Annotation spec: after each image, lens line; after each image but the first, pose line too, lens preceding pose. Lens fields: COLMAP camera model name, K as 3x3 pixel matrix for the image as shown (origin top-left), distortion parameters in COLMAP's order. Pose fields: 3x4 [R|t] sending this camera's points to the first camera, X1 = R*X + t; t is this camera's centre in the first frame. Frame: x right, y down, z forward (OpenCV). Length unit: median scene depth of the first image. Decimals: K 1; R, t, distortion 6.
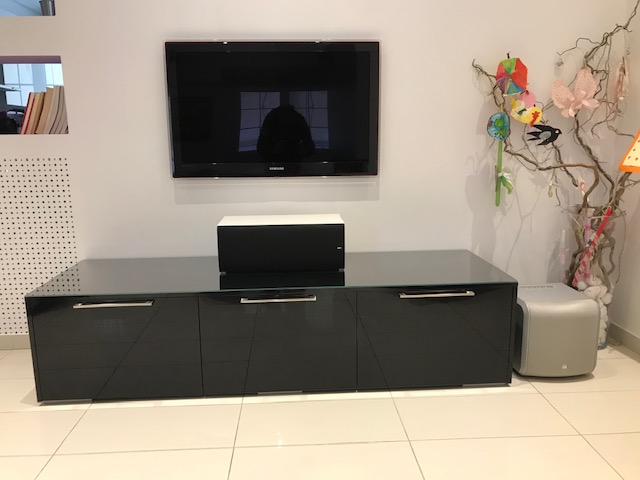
lens RADIAL K [[528.9, 0, 320.0], [0, 528.9, 240.0], [0, 0, 1]] dist [0.014575, -0.004673]
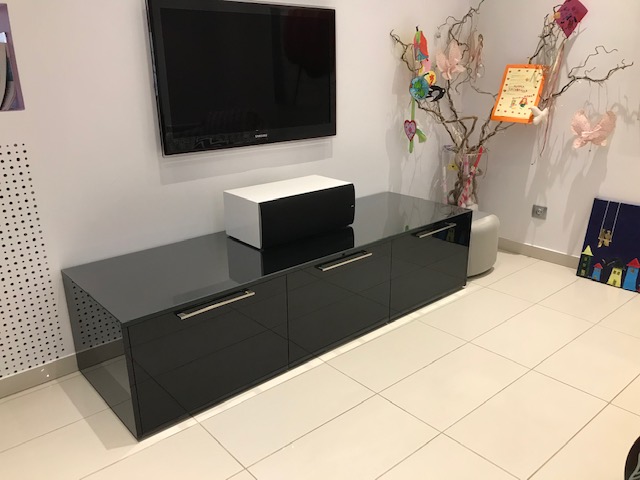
lens RADIAL K [[528.9, 0, 320.0], [0, 528.9, 240.0], [0, 0, 1]] dist [0.014575, -0.004673]
pose [[0.788058, -0.191038, 0.585209, -0.609675], [0.123455, 0.980361, 0.153787, -0.082941], [-0.603096, -0.048946, 0.796166, 0.135519]]
